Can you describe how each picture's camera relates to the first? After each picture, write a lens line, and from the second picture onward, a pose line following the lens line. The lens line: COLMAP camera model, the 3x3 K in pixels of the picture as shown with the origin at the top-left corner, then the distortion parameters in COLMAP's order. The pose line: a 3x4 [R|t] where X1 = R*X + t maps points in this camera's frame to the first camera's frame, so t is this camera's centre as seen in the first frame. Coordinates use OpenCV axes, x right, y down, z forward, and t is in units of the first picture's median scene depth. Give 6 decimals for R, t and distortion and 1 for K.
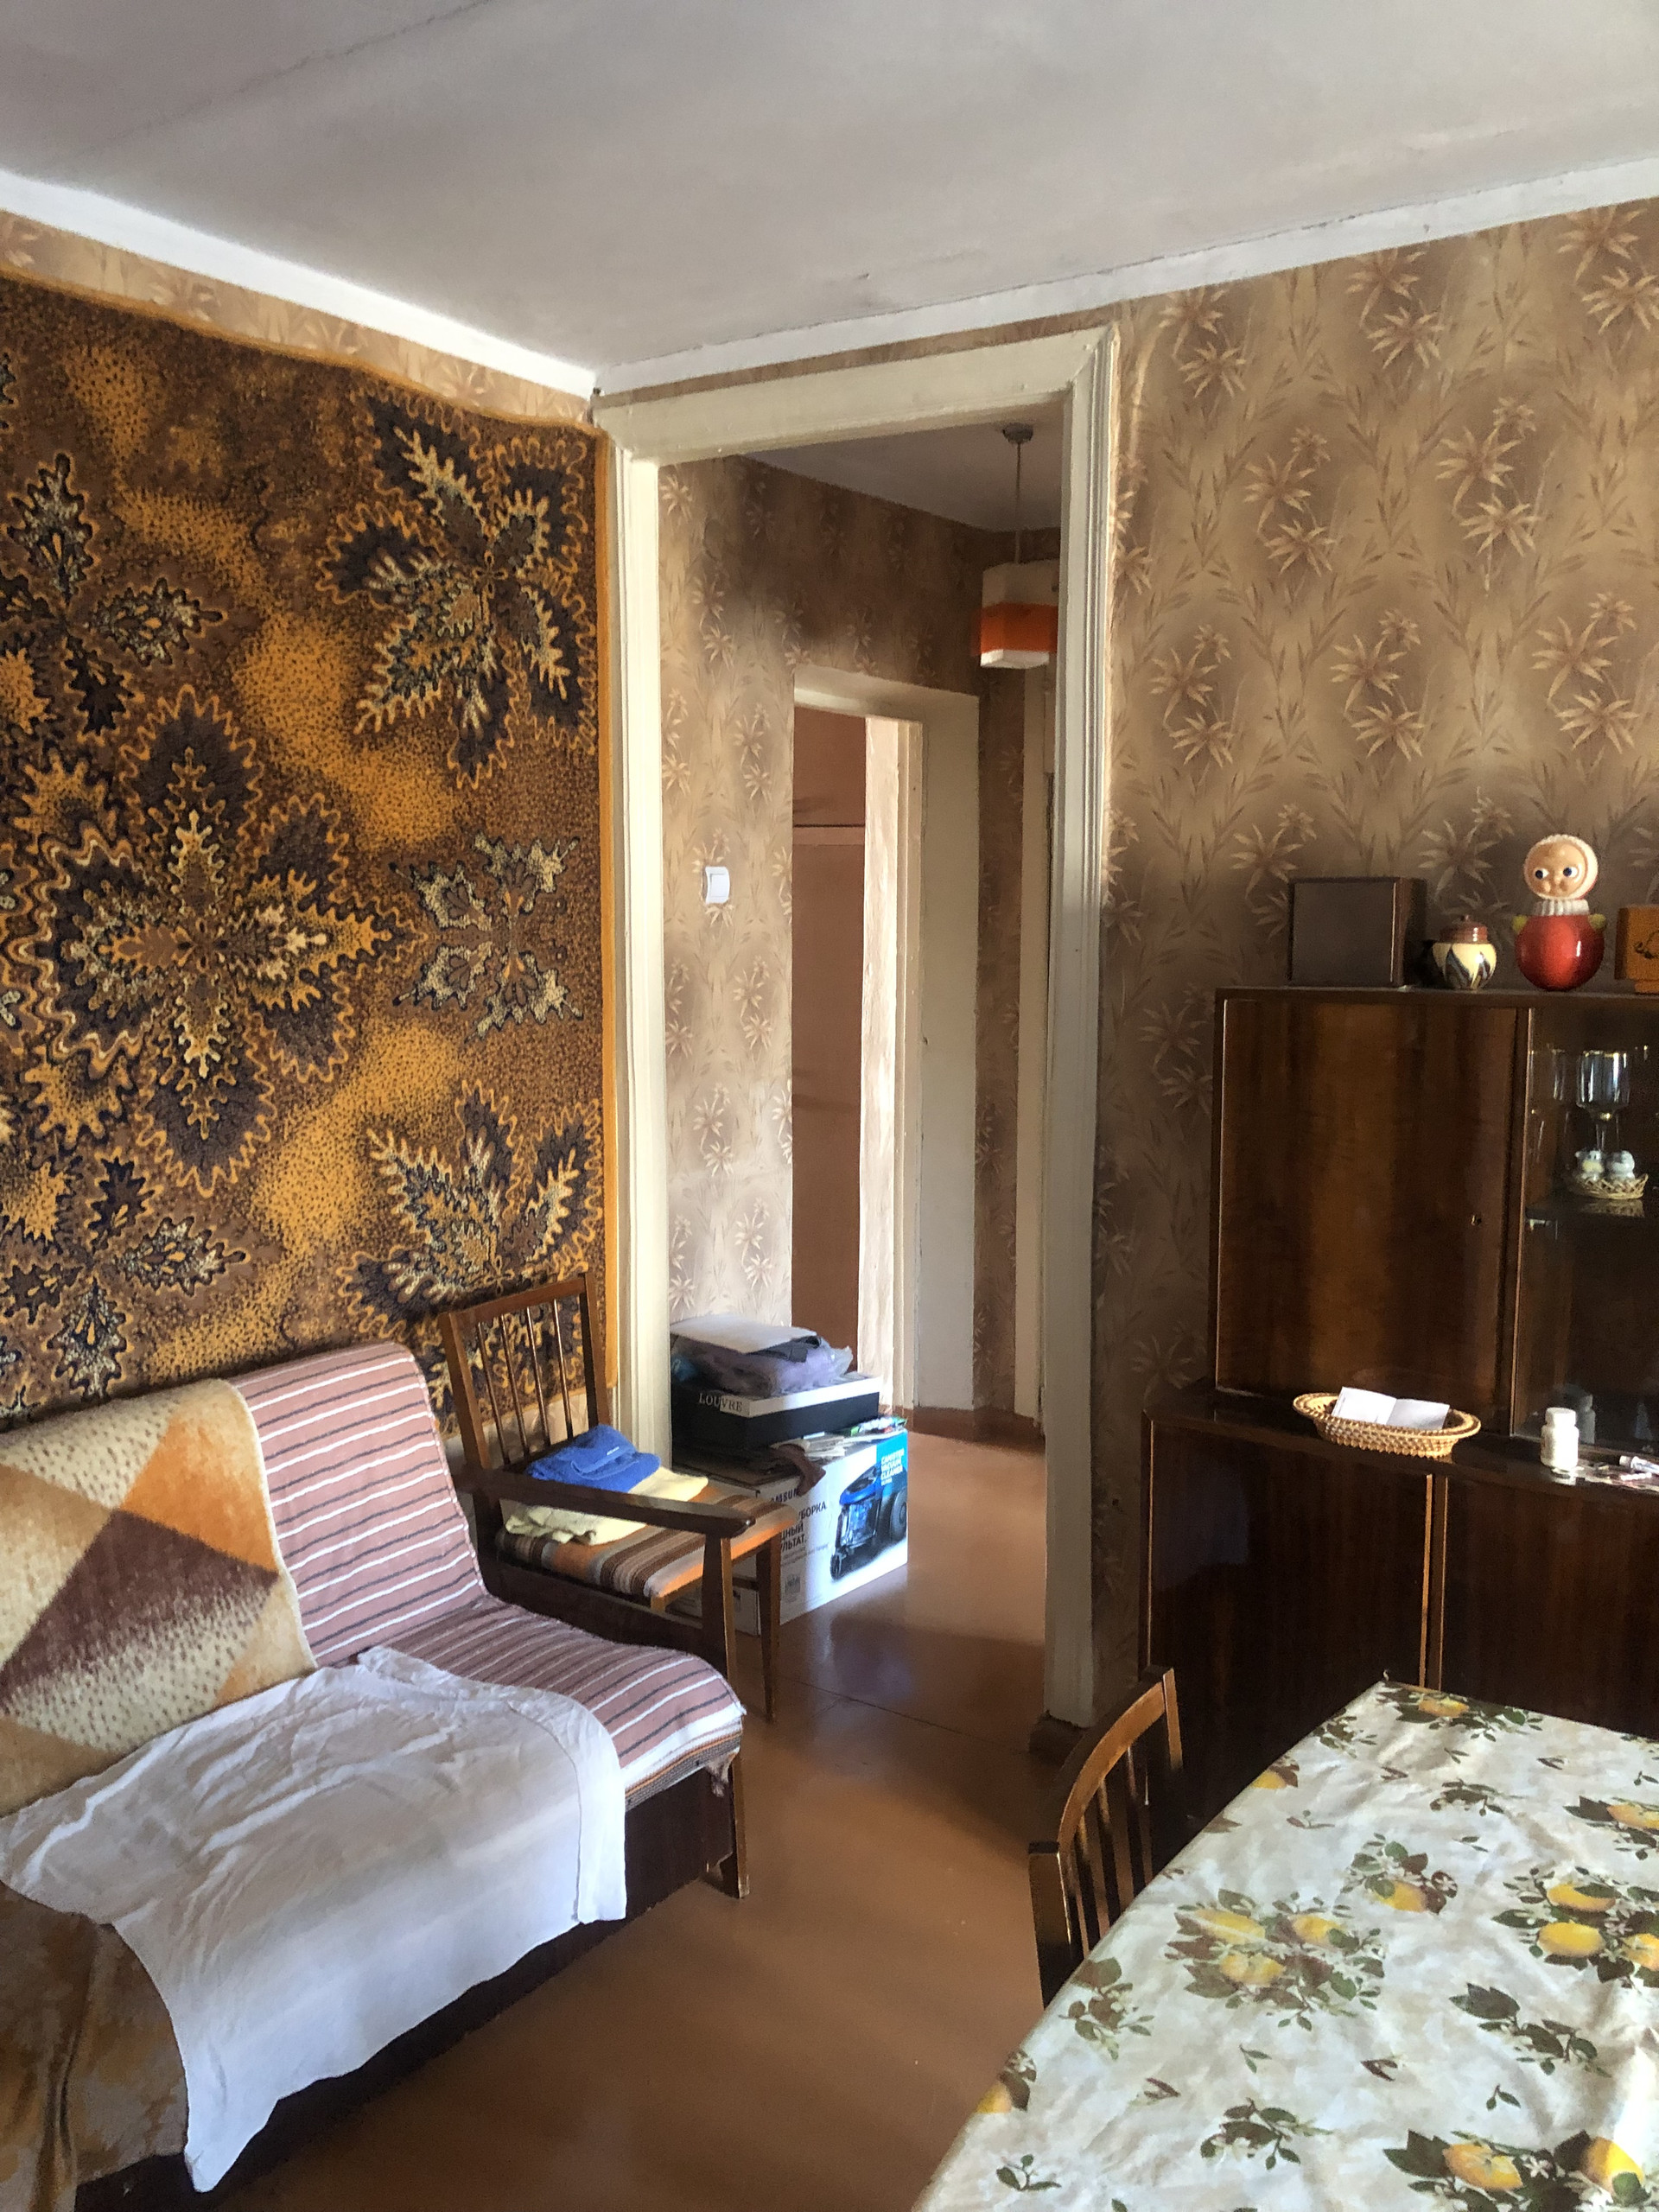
lens RADIAL K [[1810.4, 0, 825.8], [0, 1810.4, 1112.8], [0, 0, 1]] dist [0.019320, 0.002224]
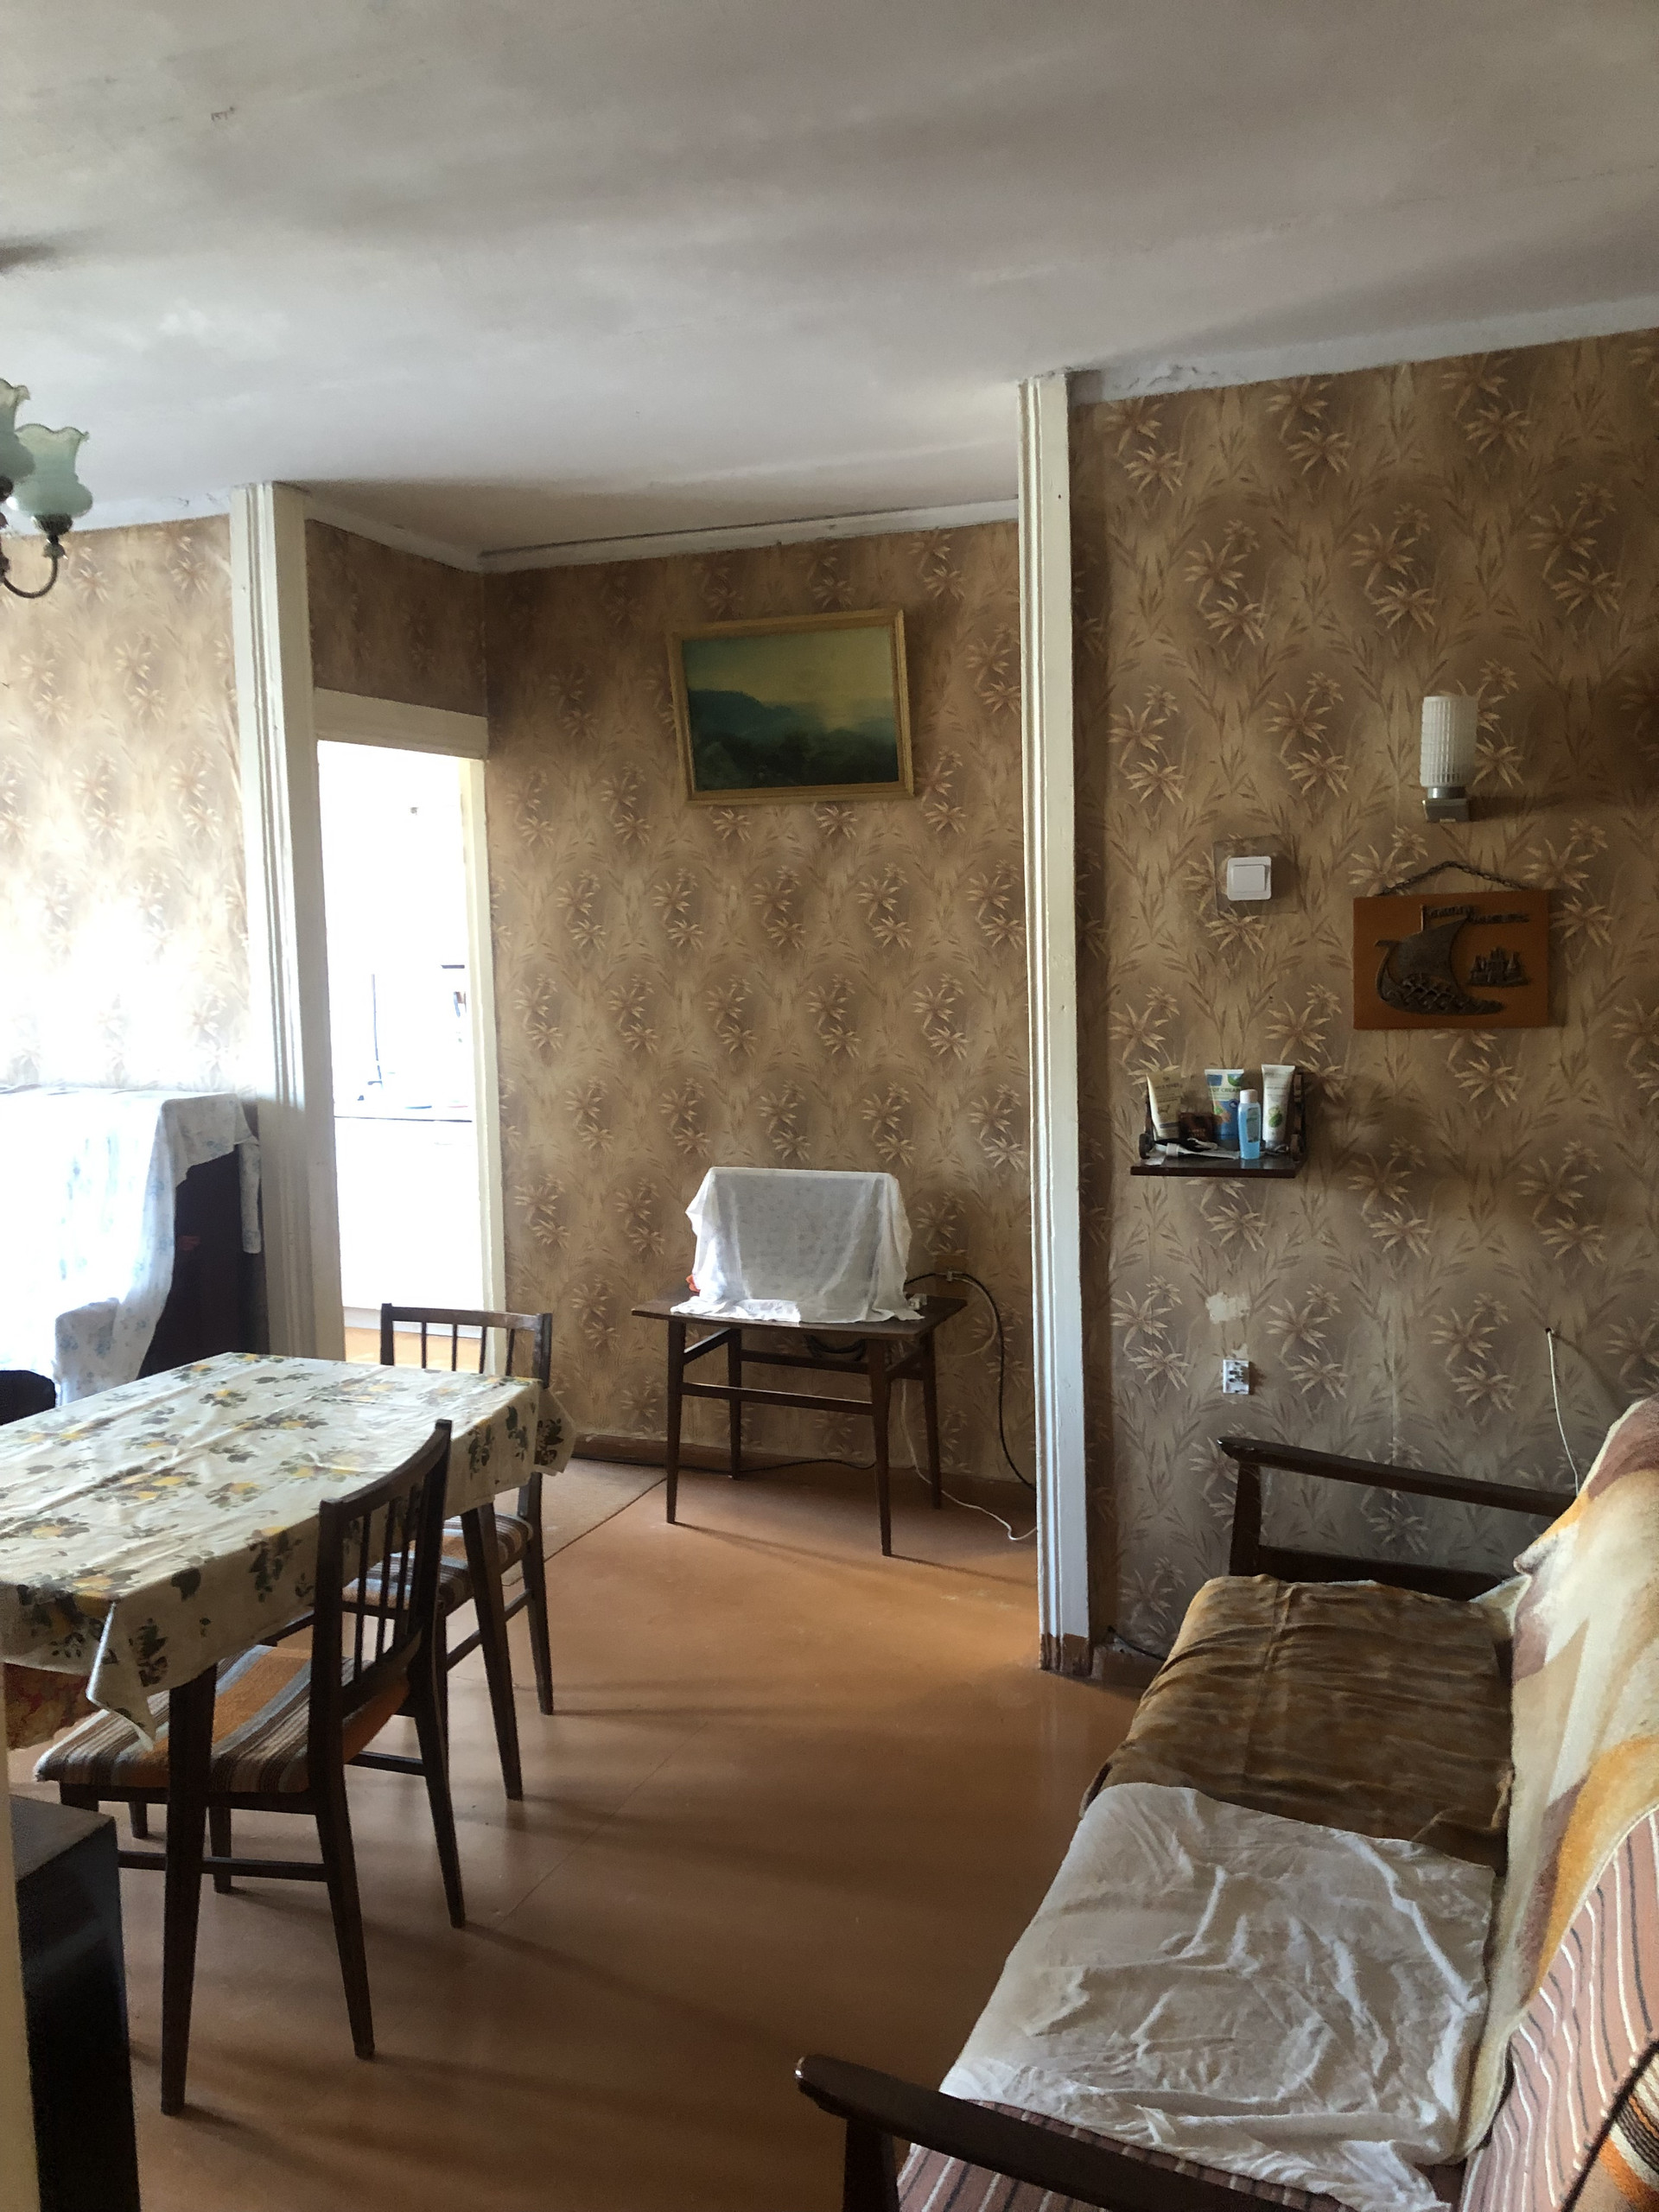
lens RADIAL K [[1810.4, 0, 827.5], [0, 1810.4, 1120.0], [0, 0, 1]] dist [0.019320, 0.002224]
pose [[-0.976608, 0.044988, -0.210269, 0.056174], [-0.004392, 0.973492, 0.228680, -0.187273], [0.214983, 0.224254, -0.950522, 1.464356]]
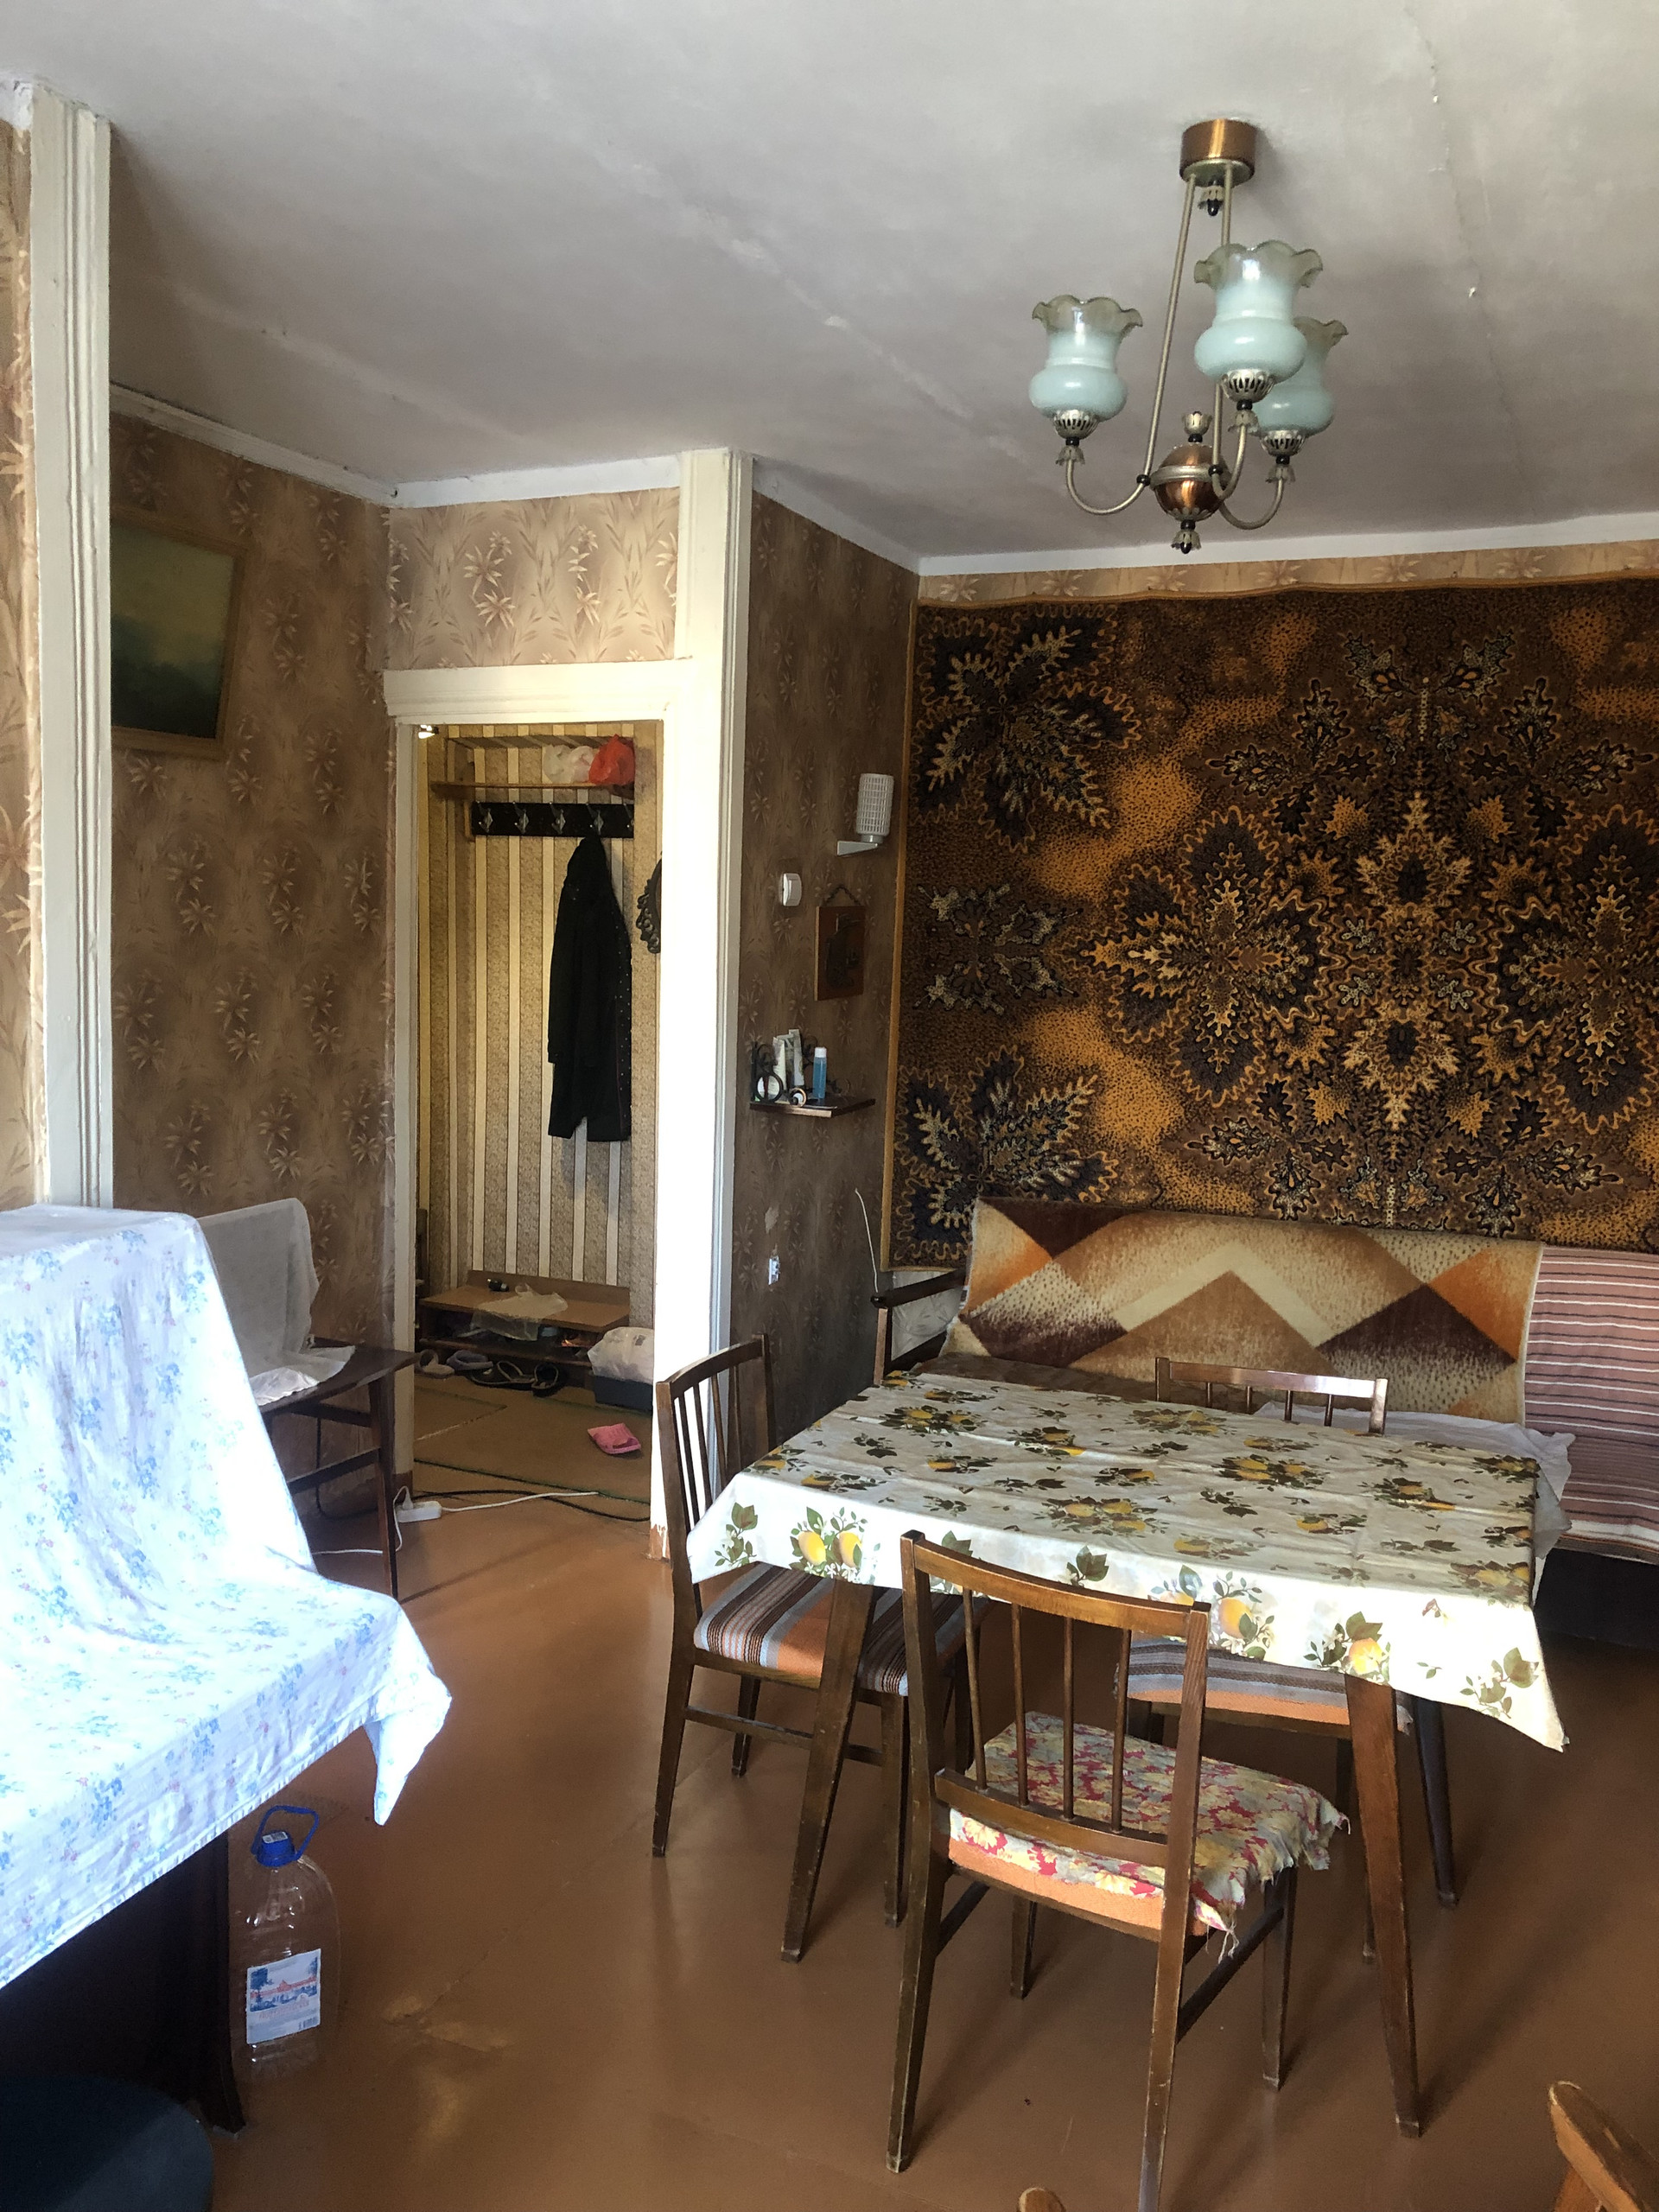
lens RADIAL K [[1810.4, 0, 812.9], [0, 1810.4, 1087.8], [0, 0, 1]] dist [0.019320, 0.002224]
pose [[0.189849, 0.101617, -0.976540, 1.104373], [-0.140644, 0.987186, 0.075383, -0.016579], [0.971688, 0.123033, 0.201708, 0.044879]]
